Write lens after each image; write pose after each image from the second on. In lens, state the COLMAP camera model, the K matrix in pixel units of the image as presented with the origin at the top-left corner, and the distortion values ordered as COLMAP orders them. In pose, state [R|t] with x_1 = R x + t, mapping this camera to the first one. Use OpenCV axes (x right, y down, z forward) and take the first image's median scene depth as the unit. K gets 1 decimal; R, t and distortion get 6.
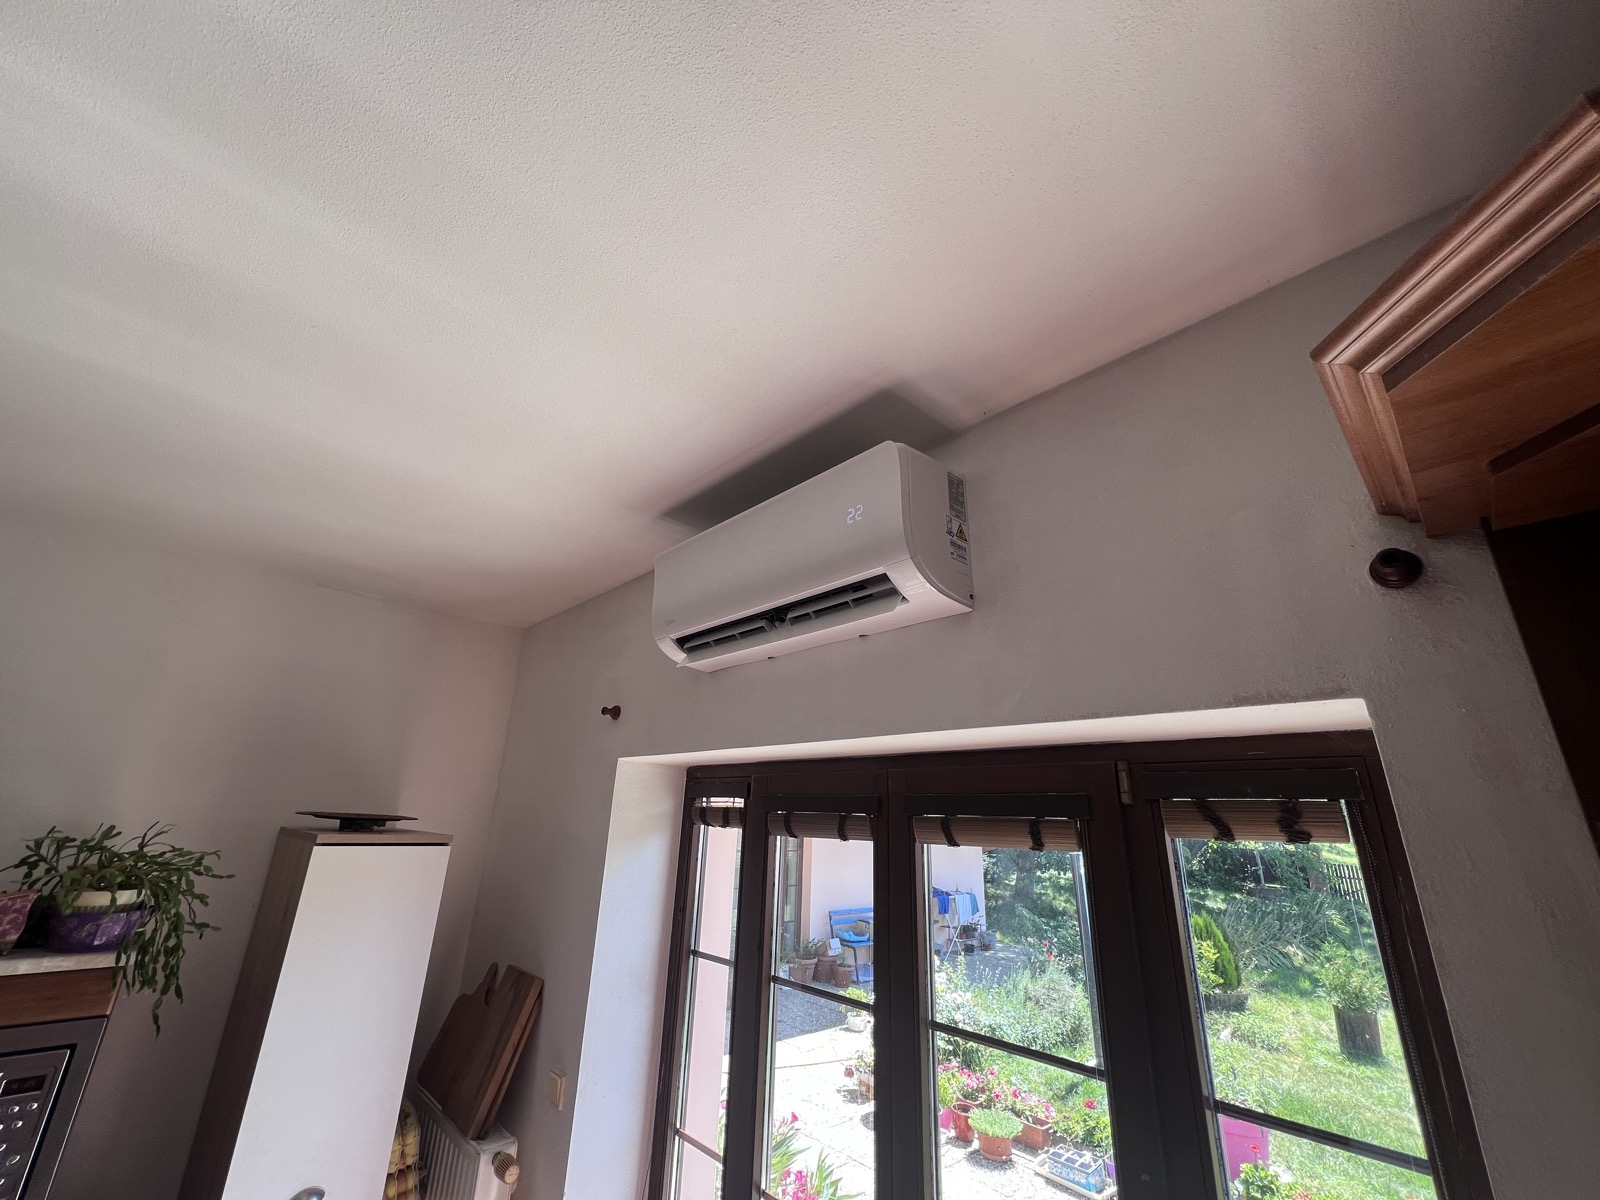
lens RADIAL K [[643.6, 0, 792.8], [0, 643.6, 594.9], [0, 0, 1]] dist [0.000200, 0.000209]
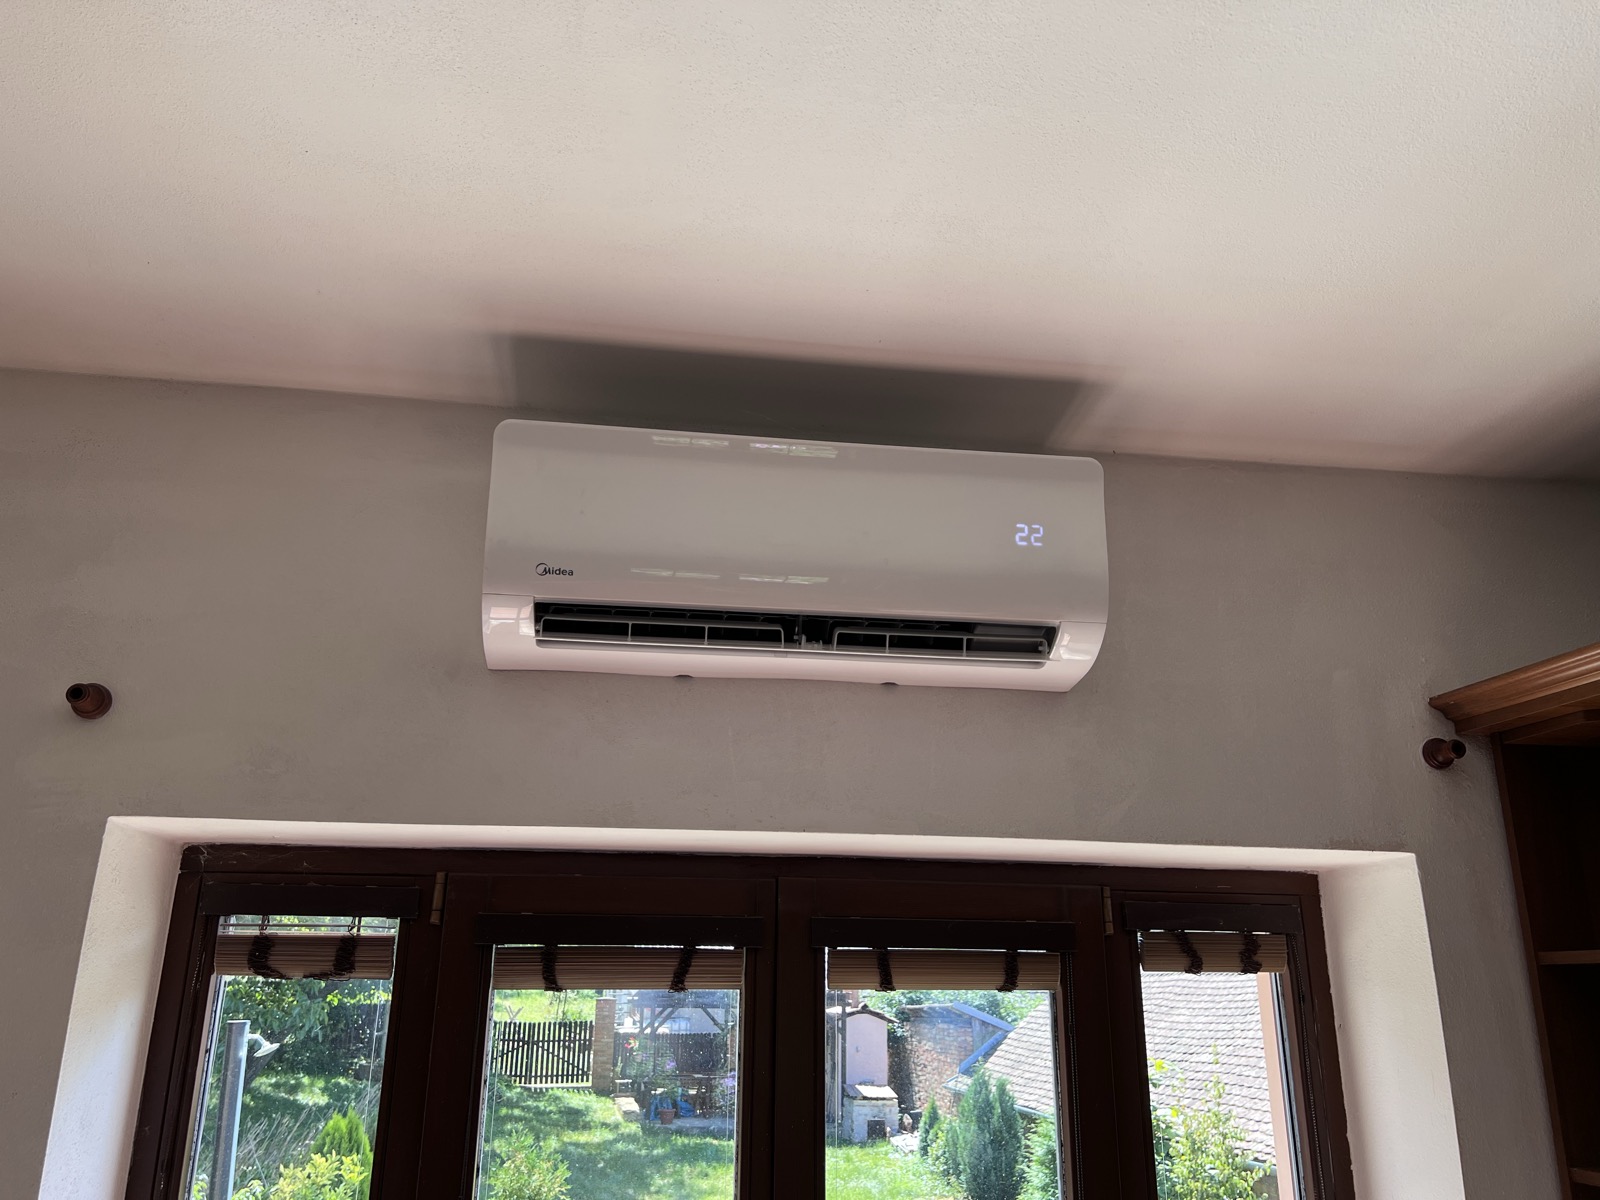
lens RADIAL K [[1203.1, 0, 800.0], [0, 1203.1, 600.0], [0, 0, 1]] dist [0.056356, -0.063346]
pose [[0.575964, 0.222397, 0.786642, -0.679473], [-0.259512, 0.962249, -0.082035, 0.075479], [-0.775190, -0.156893, 0.611935, 0.224390]]
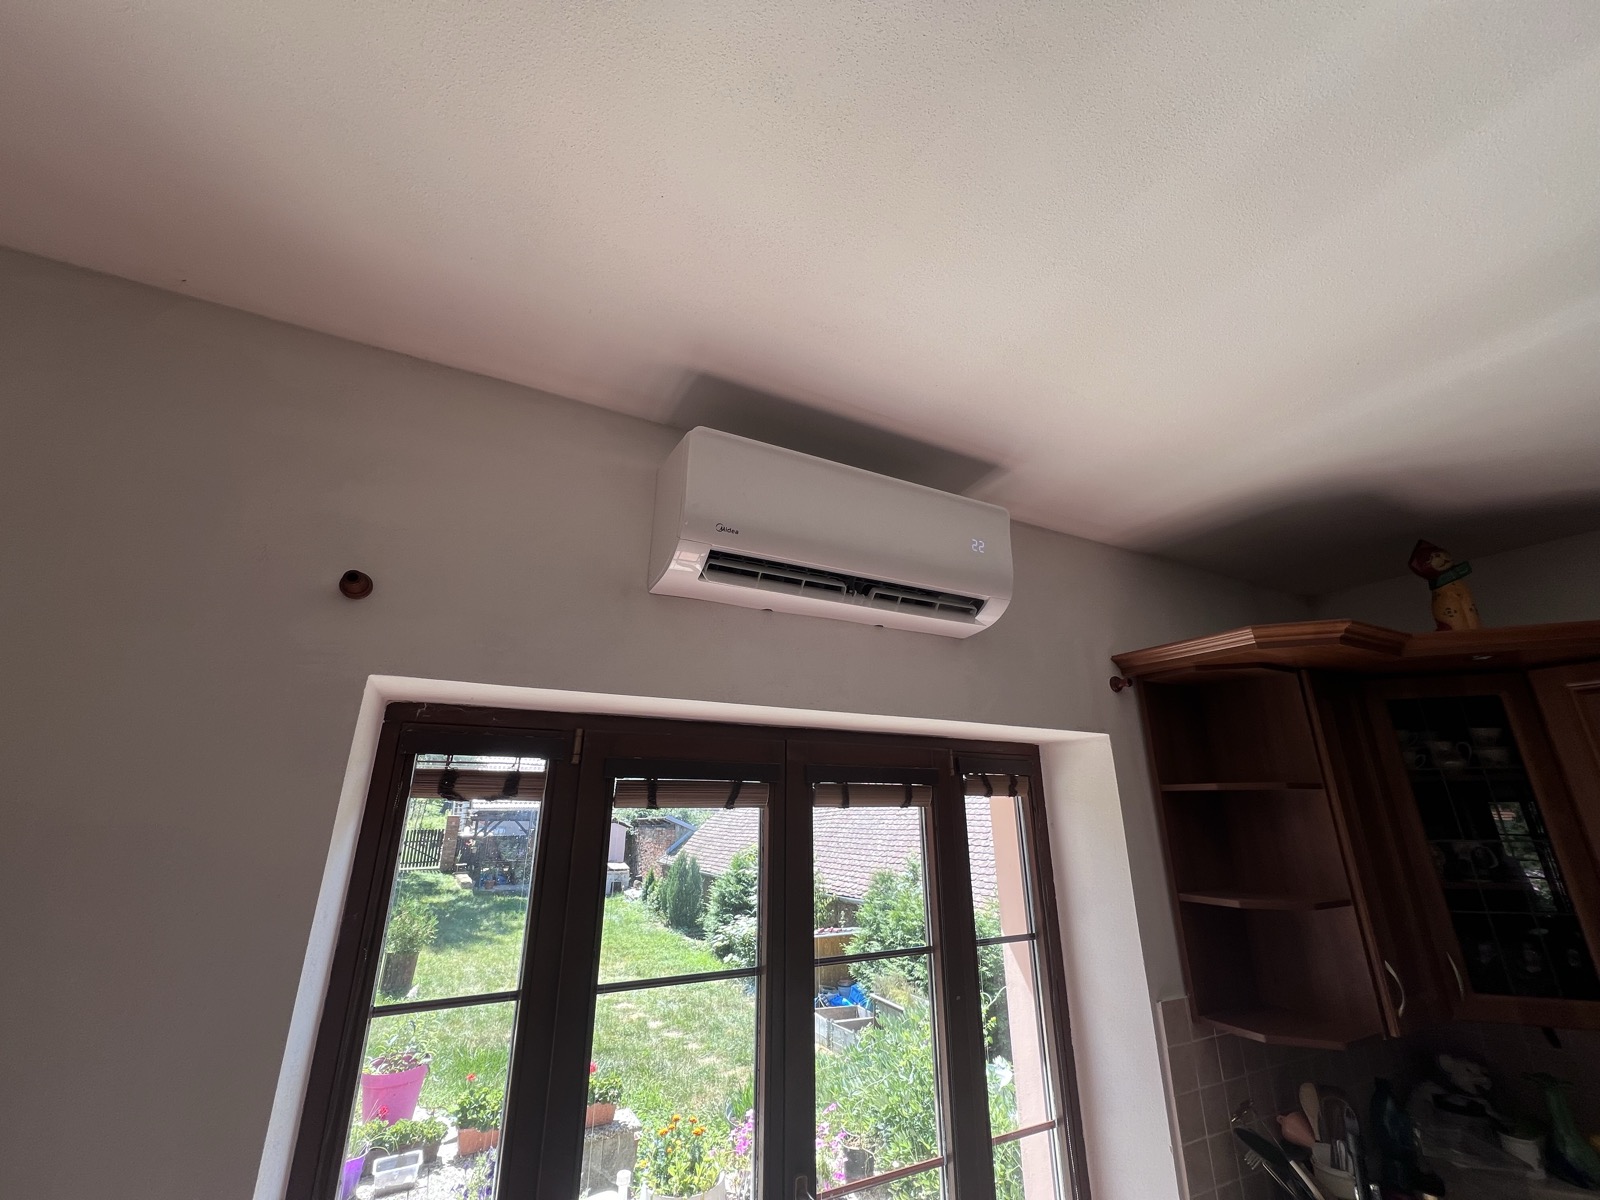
lens RADIAL K [[643.6, 0, 792.8], [0, 643.6, 594.9], [0, 0, 1]] dist [0.000200, 0.000209]
pose [[0.278977, 0.272619, 0.920788, -0.703712], [-0.310114, 0.933058, -0.182295, 0.188660], [-0.908846, -0.234693, 0.344845, 0.540090]]
